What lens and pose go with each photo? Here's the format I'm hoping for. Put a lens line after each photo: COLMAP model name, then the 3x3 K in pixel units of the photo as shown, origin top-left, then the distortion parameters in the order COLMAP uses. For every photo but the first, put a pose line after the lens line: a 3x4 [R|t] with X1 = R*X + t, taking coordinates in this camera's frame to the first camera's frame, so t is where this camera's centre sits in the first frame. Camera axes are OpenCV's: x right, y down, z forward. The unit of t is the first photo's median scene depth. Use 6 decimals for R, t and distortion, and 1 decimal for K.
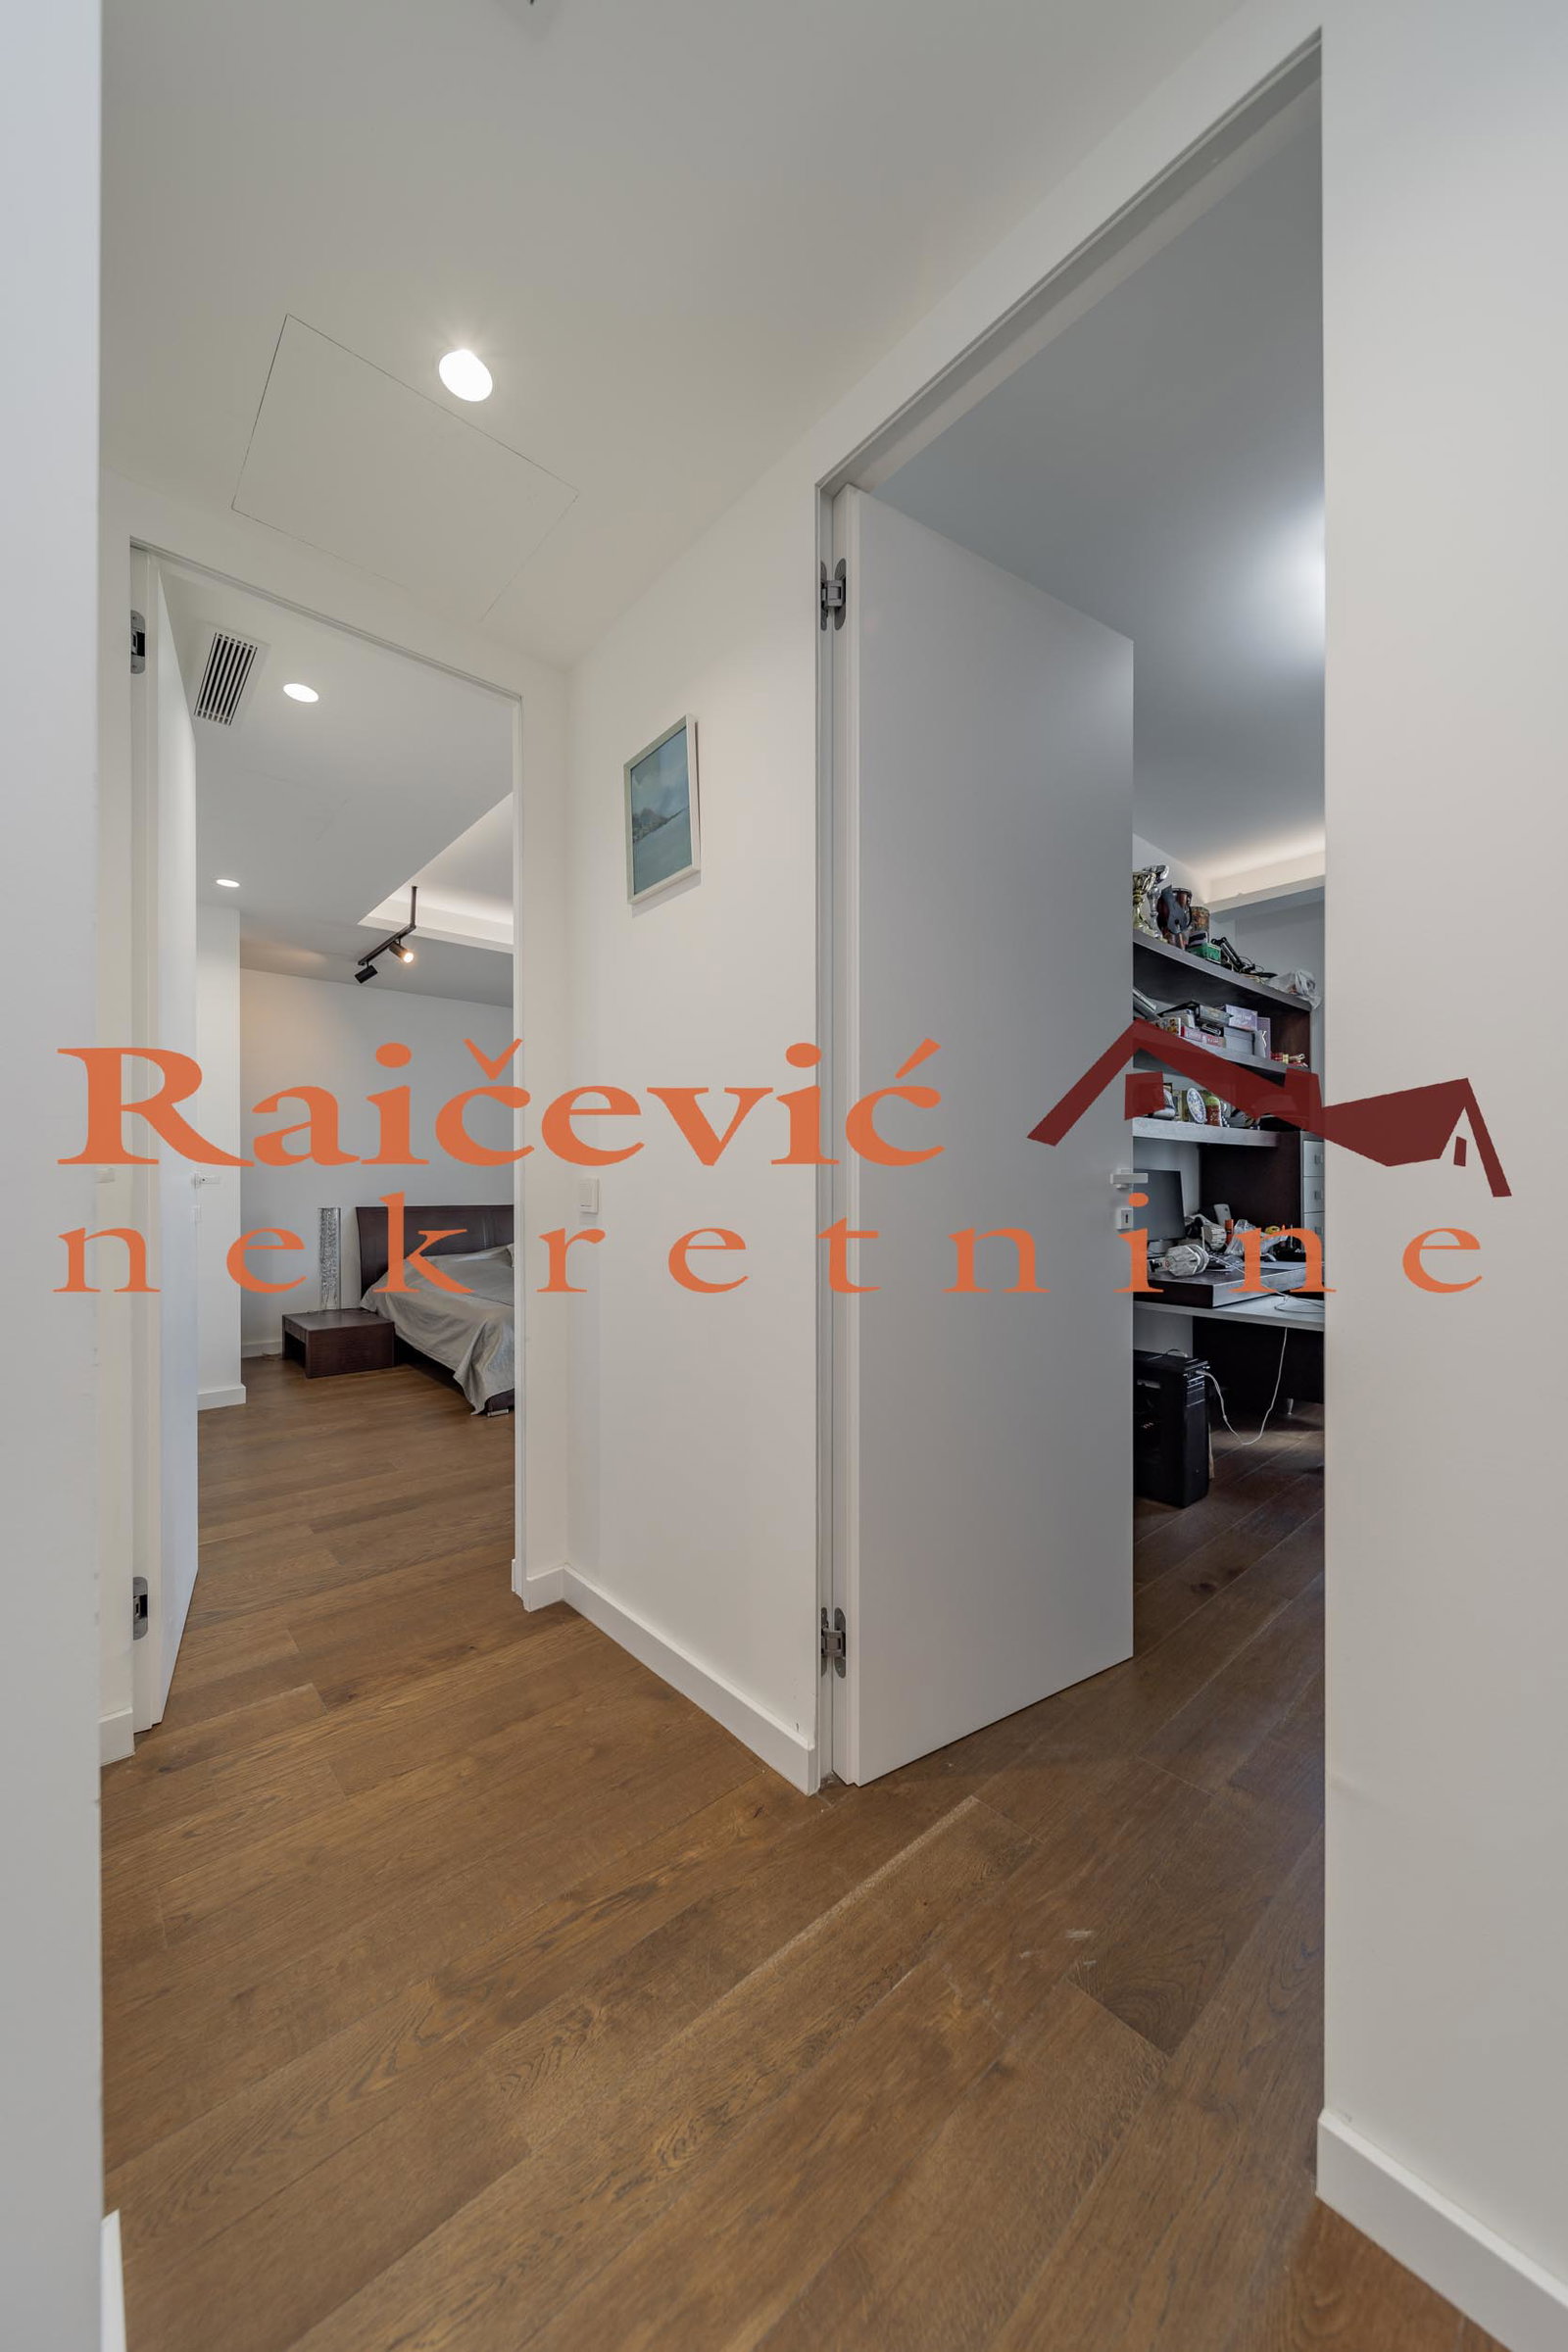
lens RADIAL K [[823.0, 0, 784.0], [0, 823.0, 1176.0], [0, 0, 1]] dist [-0.000468, -0.000005]
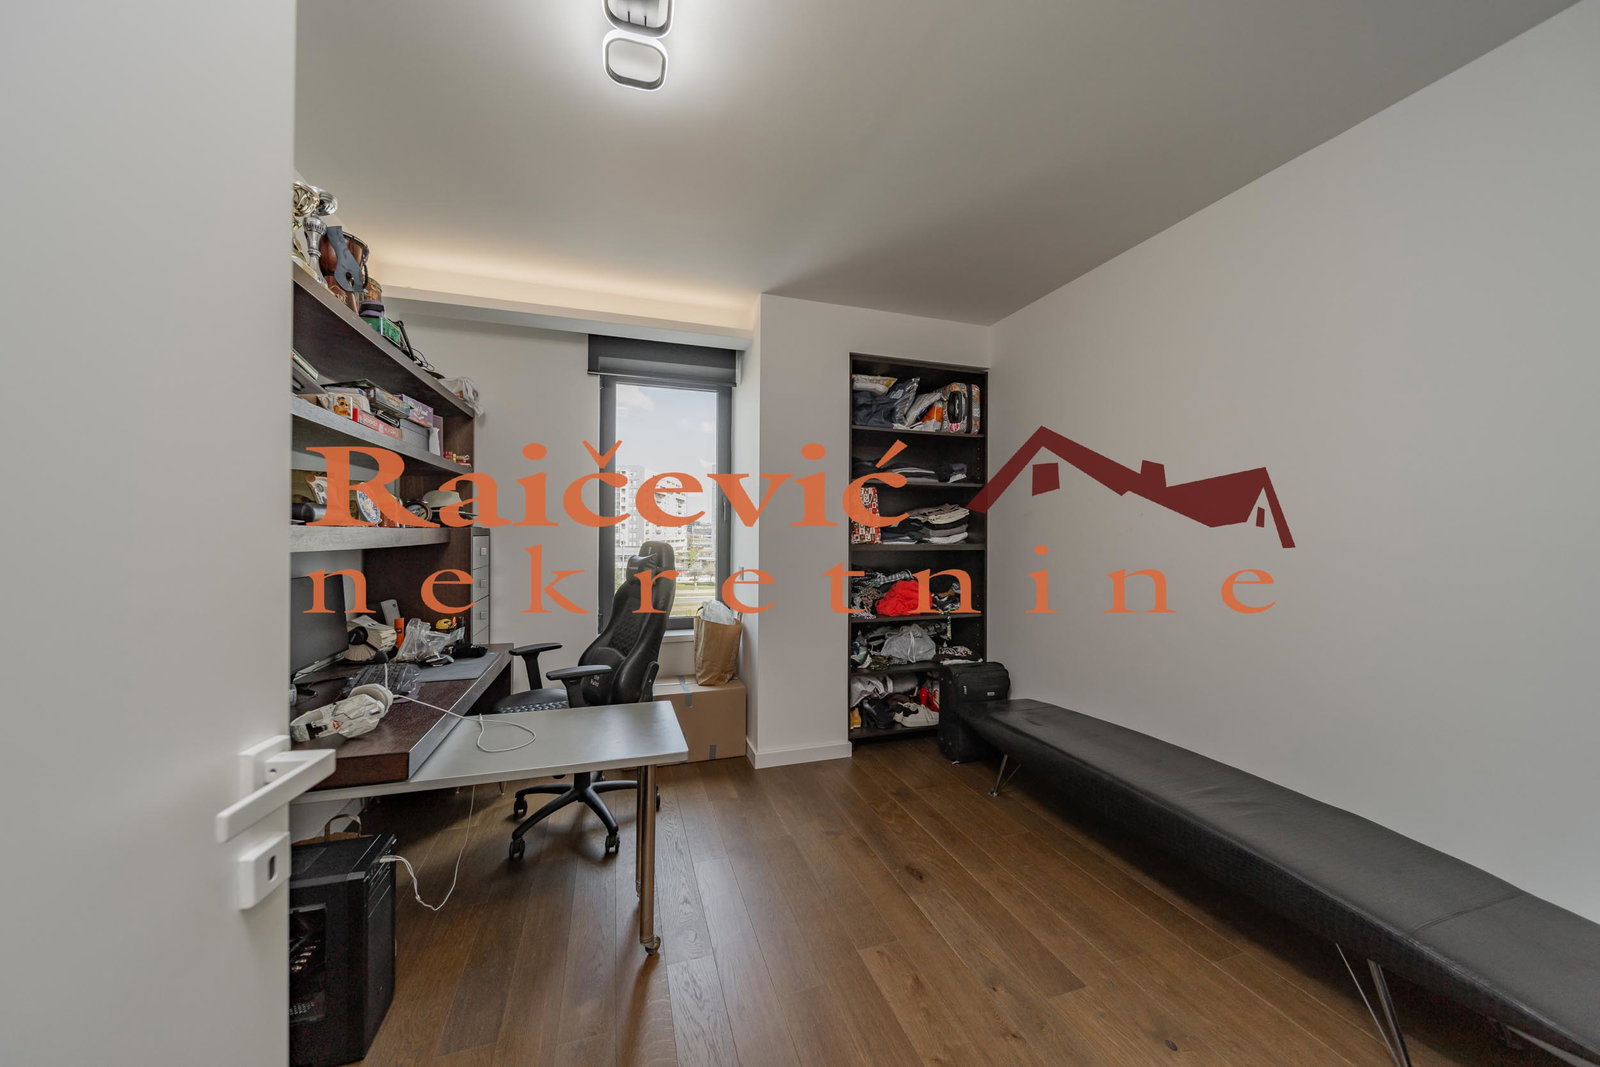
lens RADIAL K [[563.3, 0, 800.0], [0, 563.3, 533.5], [0, 0, 1]] dist [-0.012068, -0.000060]
pose [[0.396747, -0.001800, 0.917926, 0.136761], [-0.008987, 0.999943, 0.005845, -0.058627], [-0.917884, -0.010569, 0.396708, 0.335720]]
